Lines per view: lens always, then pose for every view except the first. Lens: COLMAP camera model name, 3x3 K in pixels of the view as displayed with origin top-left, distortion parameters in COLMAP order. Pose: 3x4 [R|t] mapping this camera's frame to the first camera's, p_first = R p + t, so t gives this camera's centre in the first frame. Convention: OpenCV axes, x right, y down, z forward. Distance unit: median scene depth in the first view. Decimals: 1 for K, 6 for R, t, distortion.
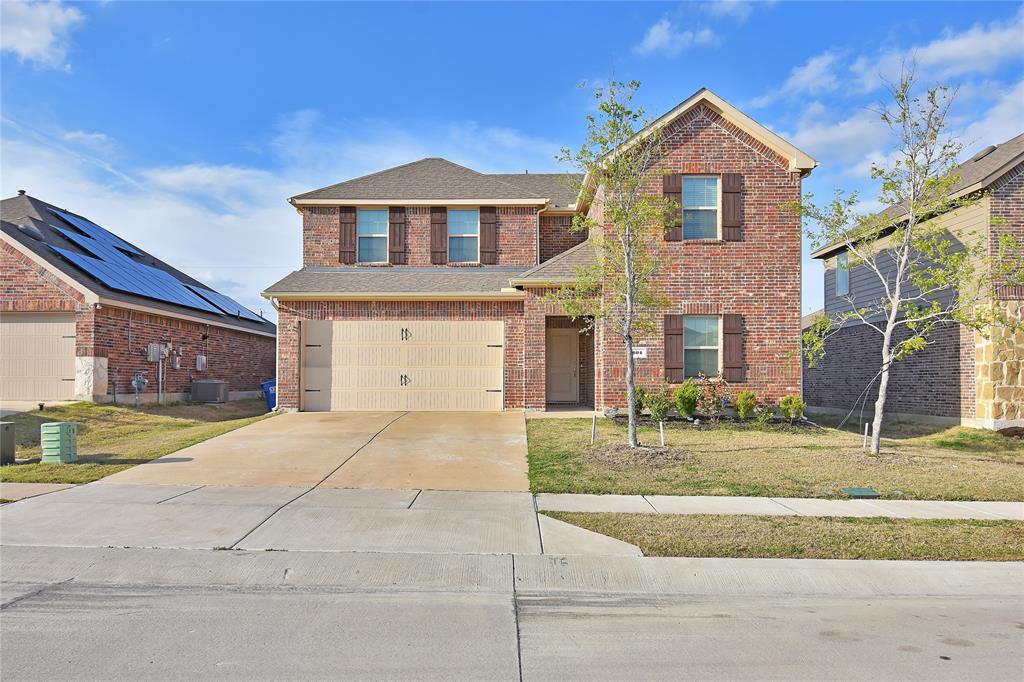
lens RADIAL K [[704.0, 0, 513.9], [0, 704.0, 327.3], [0, 0, 1]] dist [-0.000544, -0.000737]
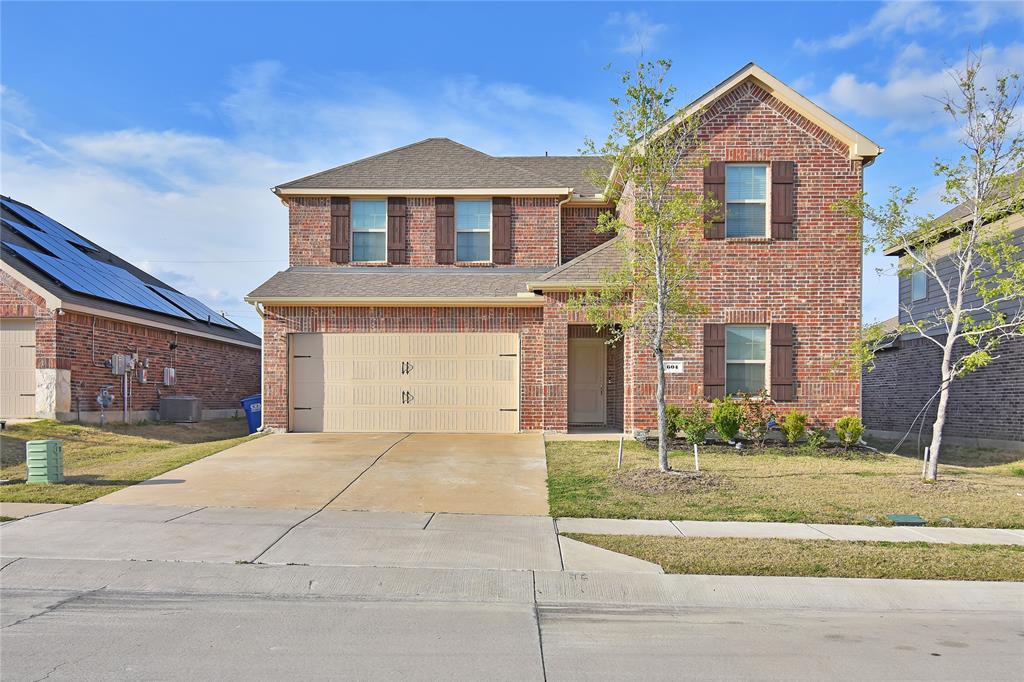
lens RADIAL K [[884.8, 0, 512.0], [0, 884.8, 341.0], [0, 0, 1]] dist [0.003331, 0.004201]
pose [[0.999815, 0.003642, -0.018911, -0.004363], [-0.003463, 0.999949, 0.009504, -0.007163], [0.018945, -0.009437, 0.999776, -0.121824]]
